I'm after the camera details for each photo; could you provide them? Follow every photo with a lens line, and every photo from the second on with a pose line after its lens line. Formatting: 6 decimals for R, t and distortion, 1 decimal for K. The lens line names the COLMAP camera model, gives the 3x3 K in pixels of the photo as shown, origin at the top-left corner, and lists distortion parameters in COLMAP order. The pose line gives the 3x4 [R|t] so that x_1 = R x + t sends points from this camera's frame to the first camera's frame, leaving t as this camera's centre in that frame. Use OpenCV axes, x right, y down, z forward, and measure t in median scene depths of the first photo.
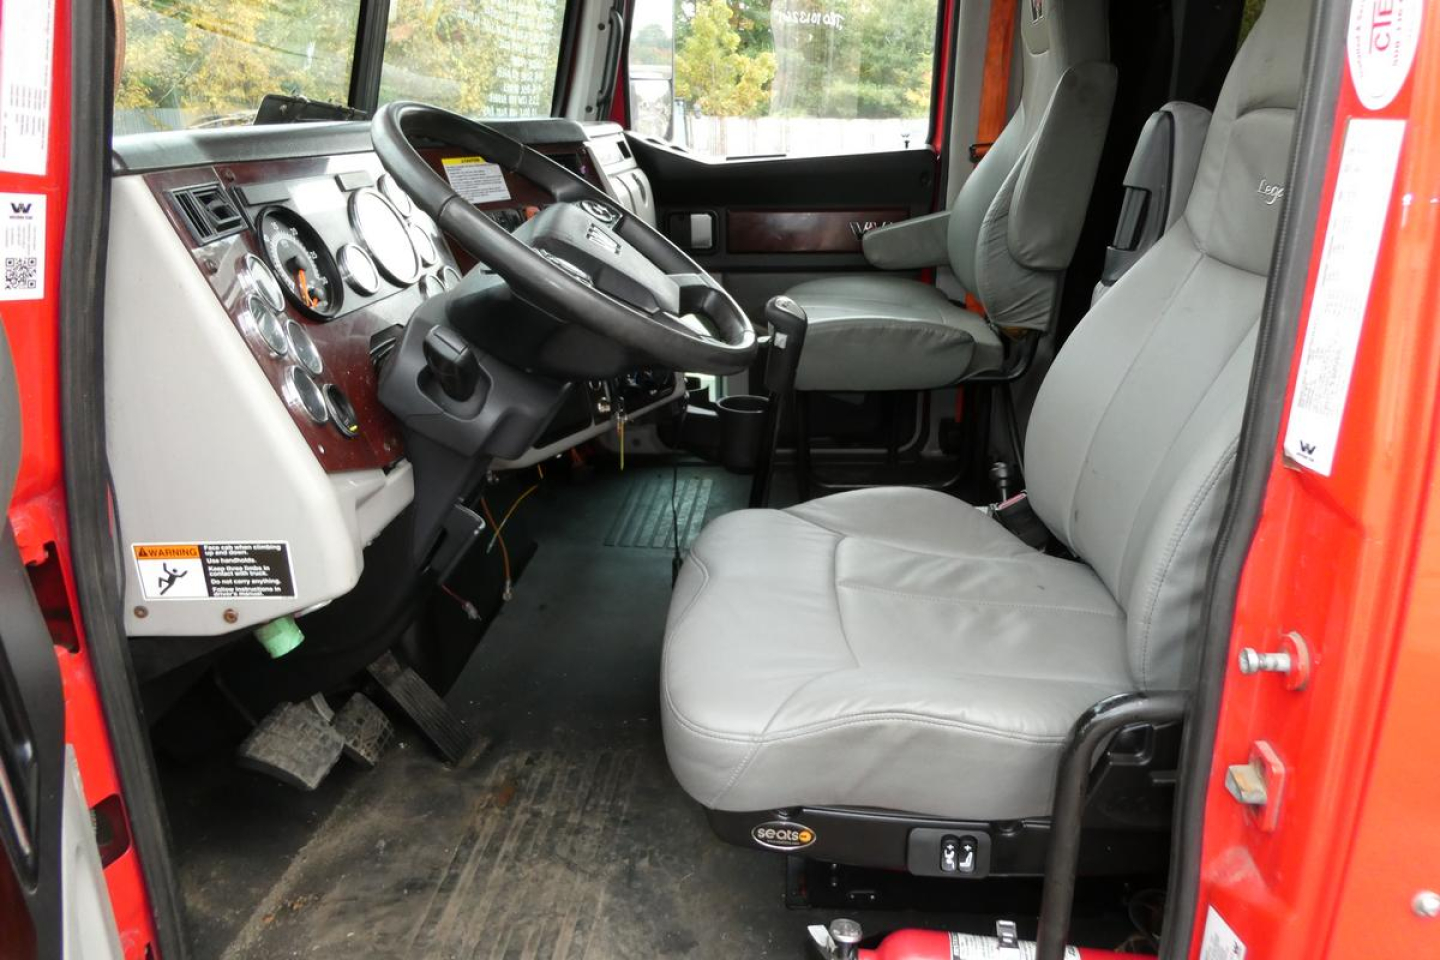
lens RADIAL K [[1052.1, 0, 723.1], [0, 1052.1, 478.8], [0, 0, 1]] dist [0.007552, 0.004745]
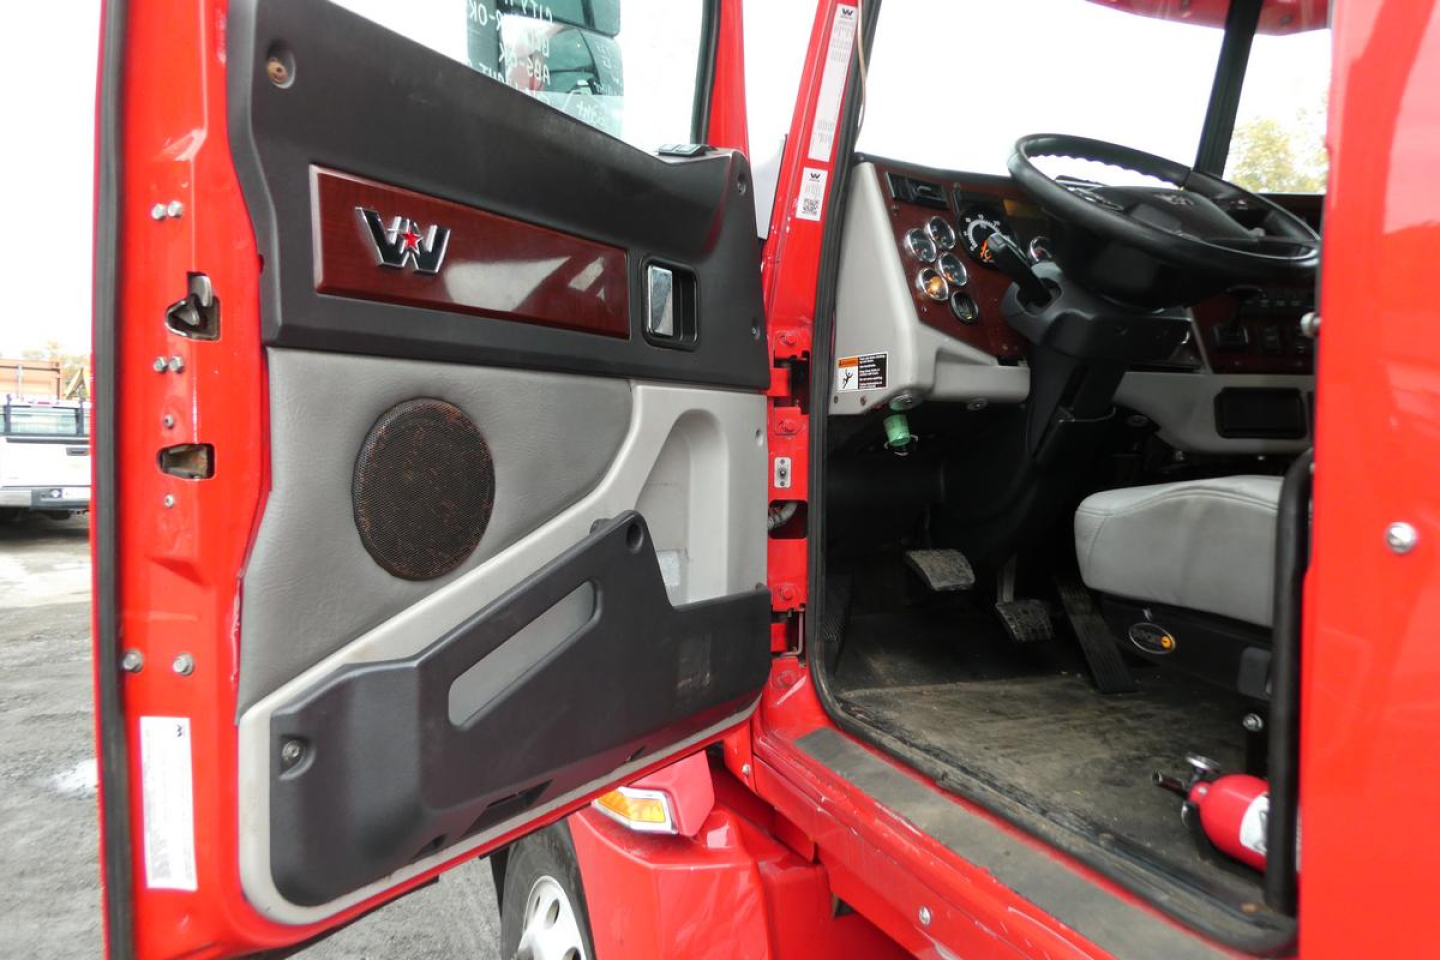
lens RADIAL K [[1052.1, 0, 723.1], [0, 1052.1, 478.8], [0, 0, 1]] dist [0.007552, 0.004745]
pose [[0.459601, 0.042991, -0.887085, 0.990152], [-0.312008, 0.942977, -0.115952, 0.530227], [0.831516, 0.330069, 0.446806, 0.063126]]
